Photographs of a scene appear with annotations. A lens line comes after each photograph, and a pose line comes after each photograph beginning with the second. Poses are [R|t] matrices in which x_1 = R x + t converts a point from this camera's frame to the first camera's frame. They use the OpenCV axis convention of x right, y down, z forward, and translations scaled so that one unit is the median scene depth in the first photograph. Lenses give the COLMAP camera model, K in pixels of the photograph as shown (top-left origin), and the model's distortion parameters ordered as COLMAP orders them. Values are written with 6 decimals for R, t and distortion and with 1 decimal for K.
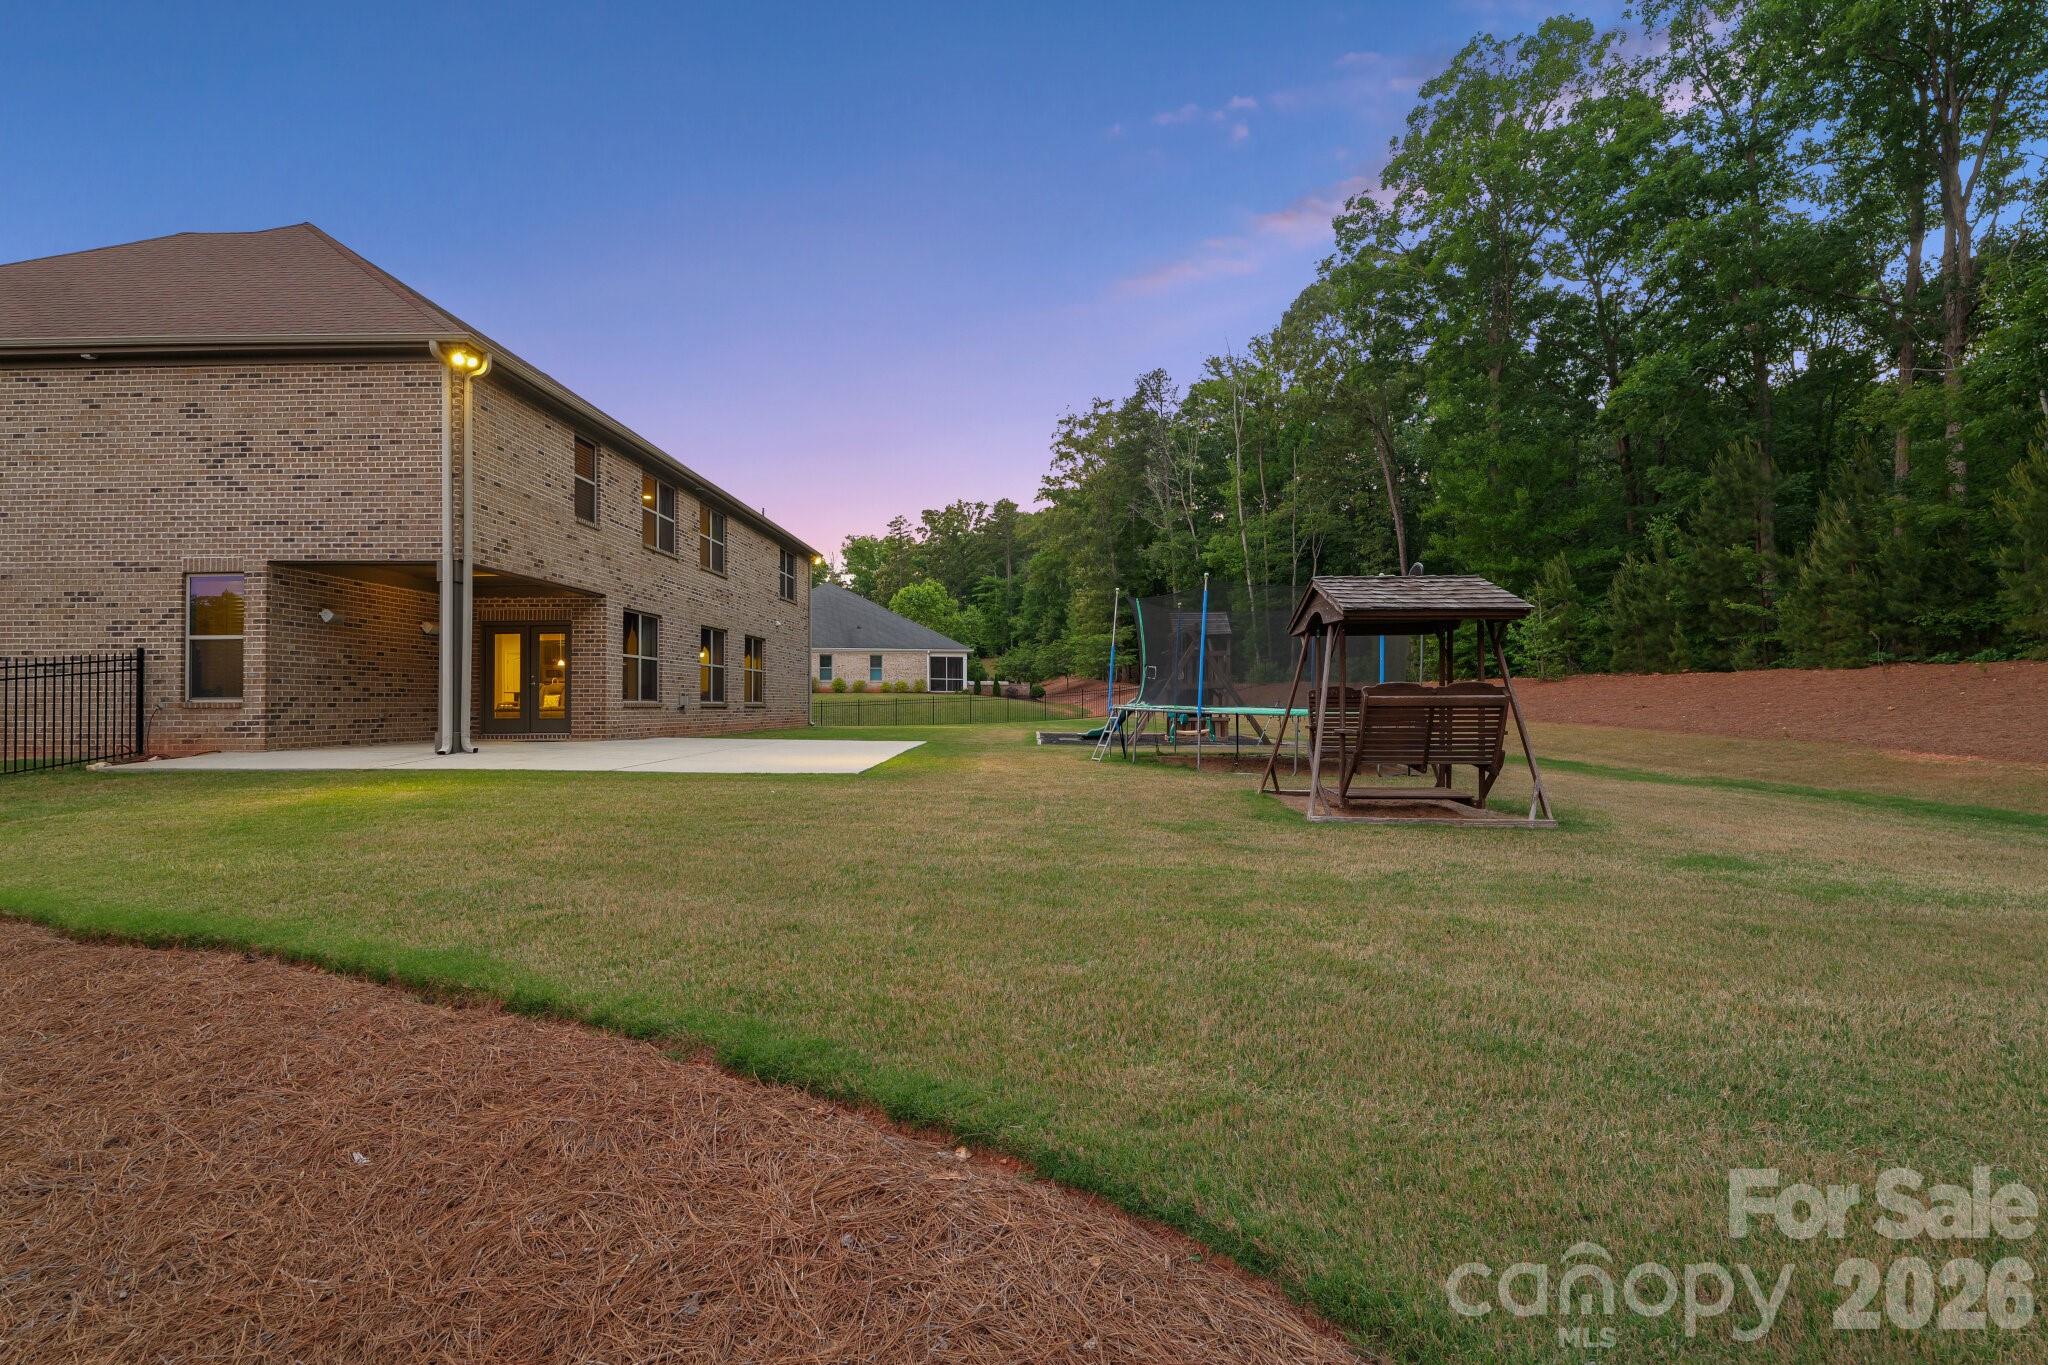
lens RADIAL K [[950.5, 0, 1038.7], [0, 950.5, 687.9], [0, 0, 1]] dist [0.009532, -0.000101]
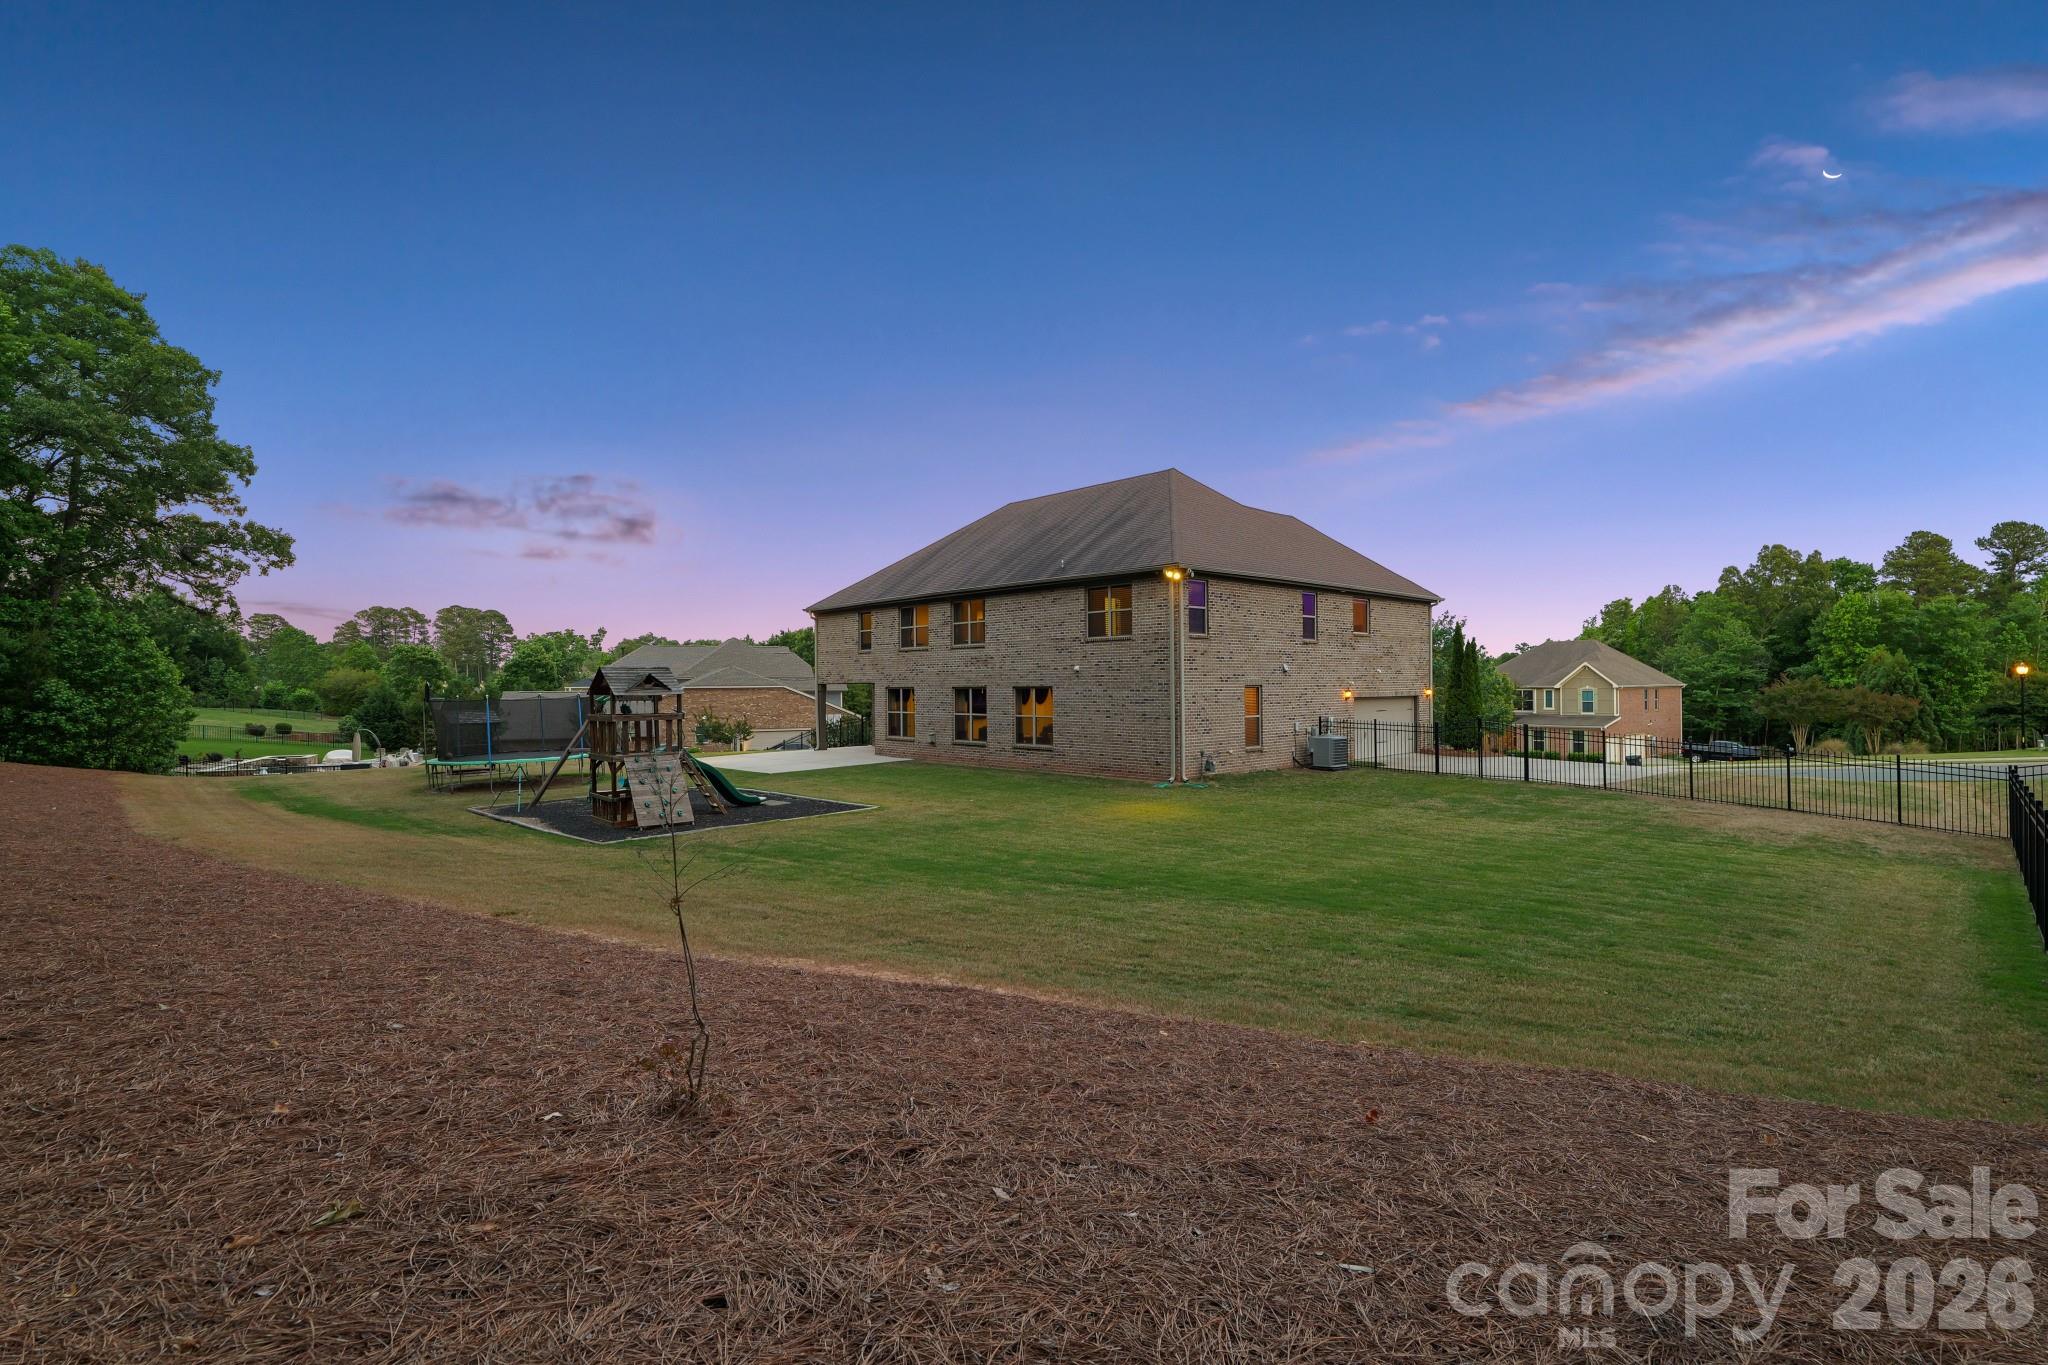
lens RADIAL K [[950.5, 0, 1038.7], [0, 950.5, 687.9], [0, 0, 1]] dist [0.009532, -0.000101]
pose [[-0.707527, 0.008745, -0.706632, 0.732917], [0.020148, 0.999767, -0.007800, -0.064824], [0.706399, -0.019756, -0.707539, 2.692721]]
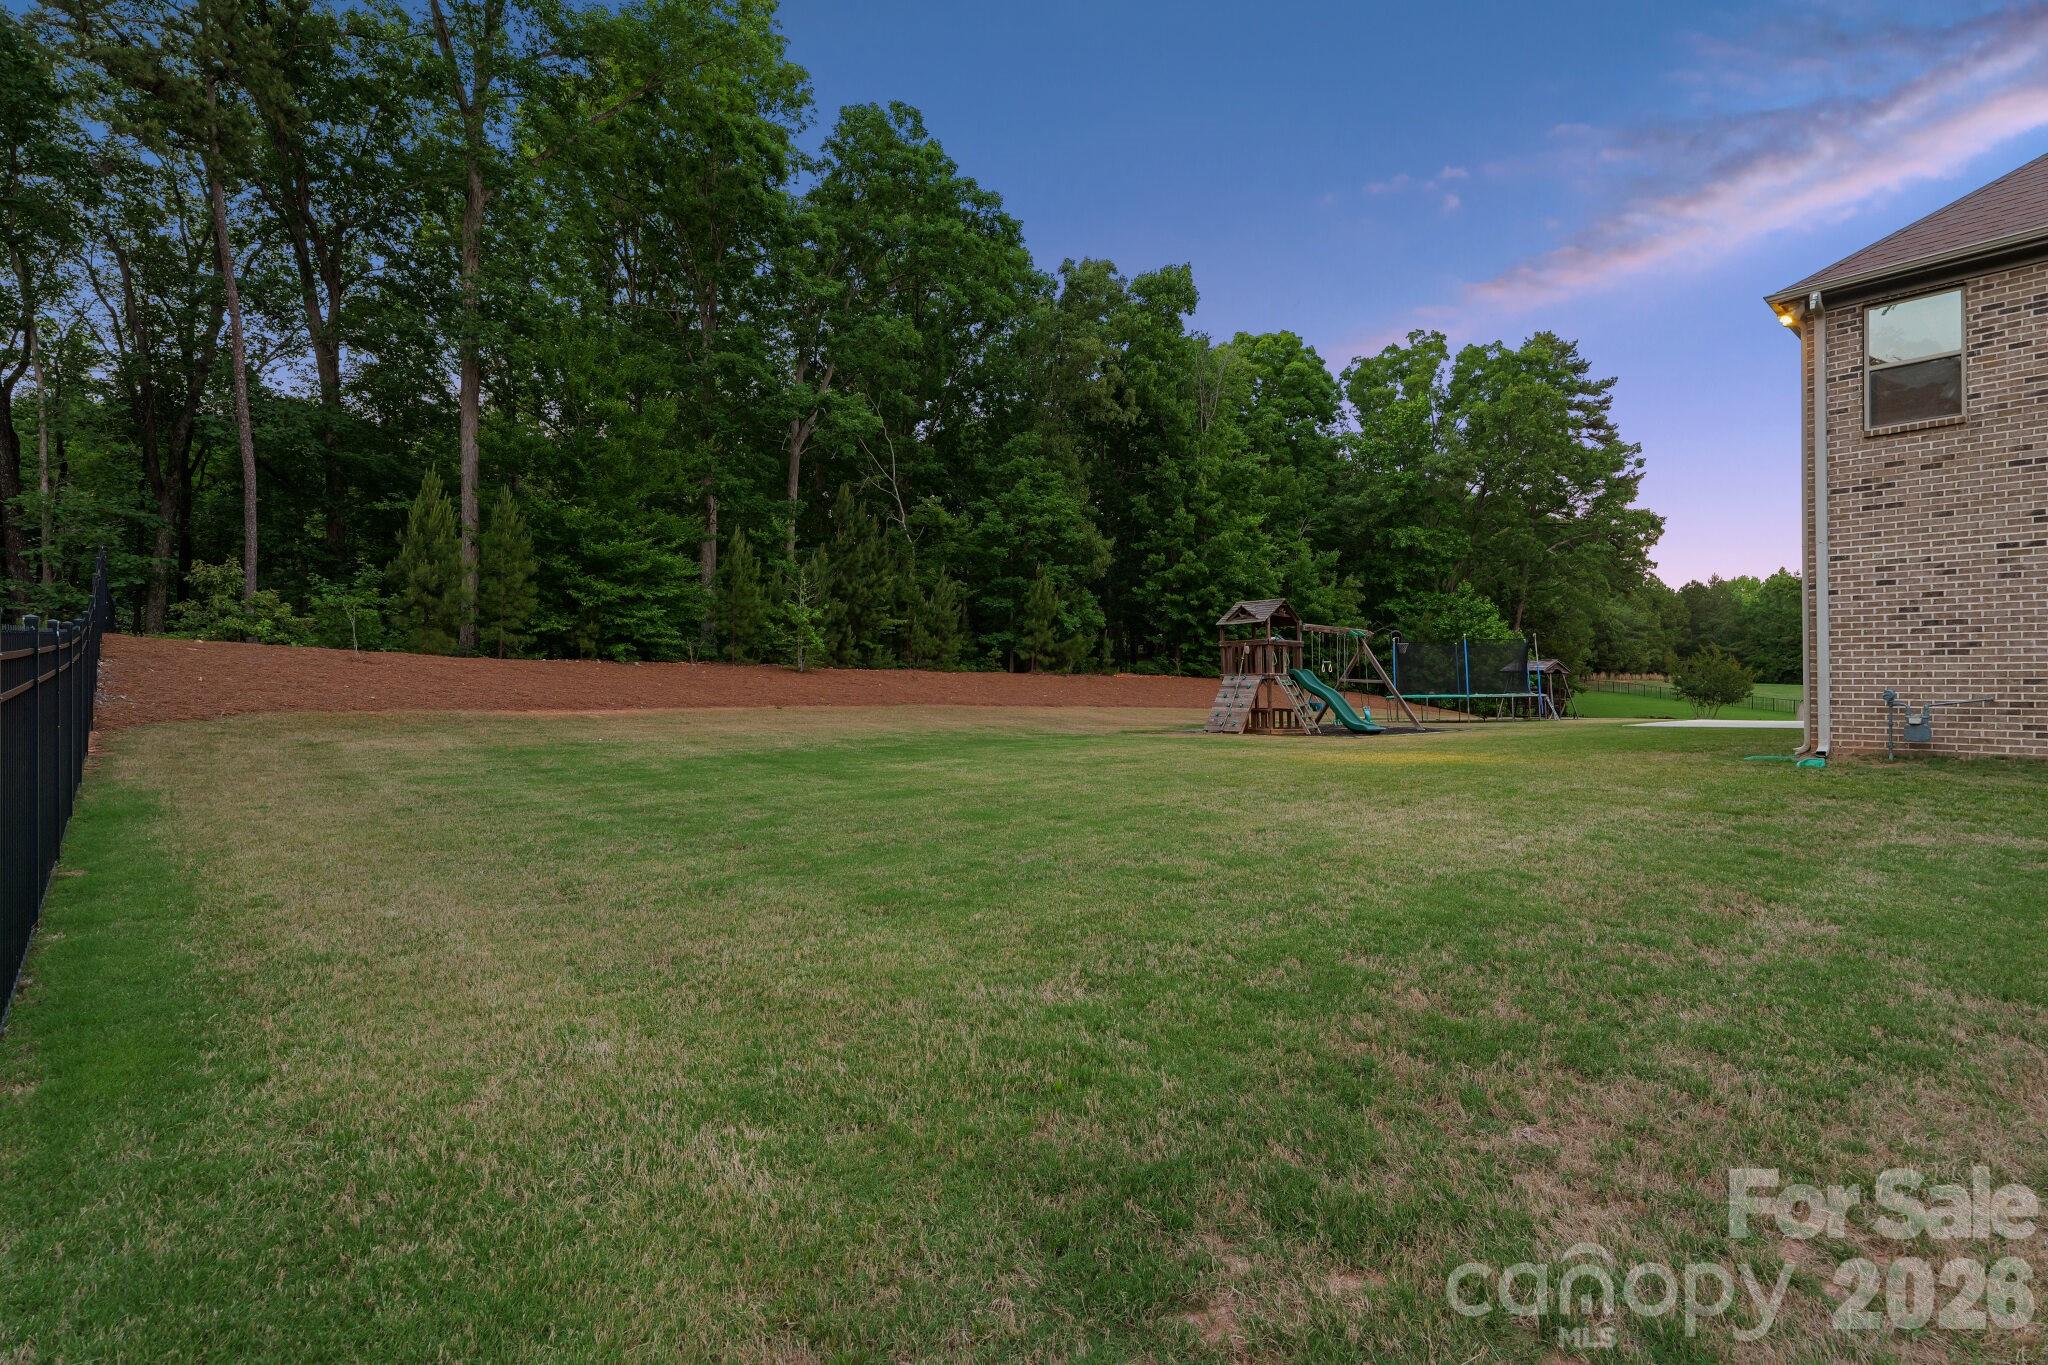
lens RADIAL K [[950.5, 0, 1038.7], [0, 950.5, 687.9], [0, 0, 1]] dist [0.009532, -0.000101]
pose [[-0.686204, 0.000688, 0.727409, -0.558632], [-0.012195, 0.999848, -0.012450, 0.038237], [-0.727307, -0.017414, -0.686091, 2.685946]]
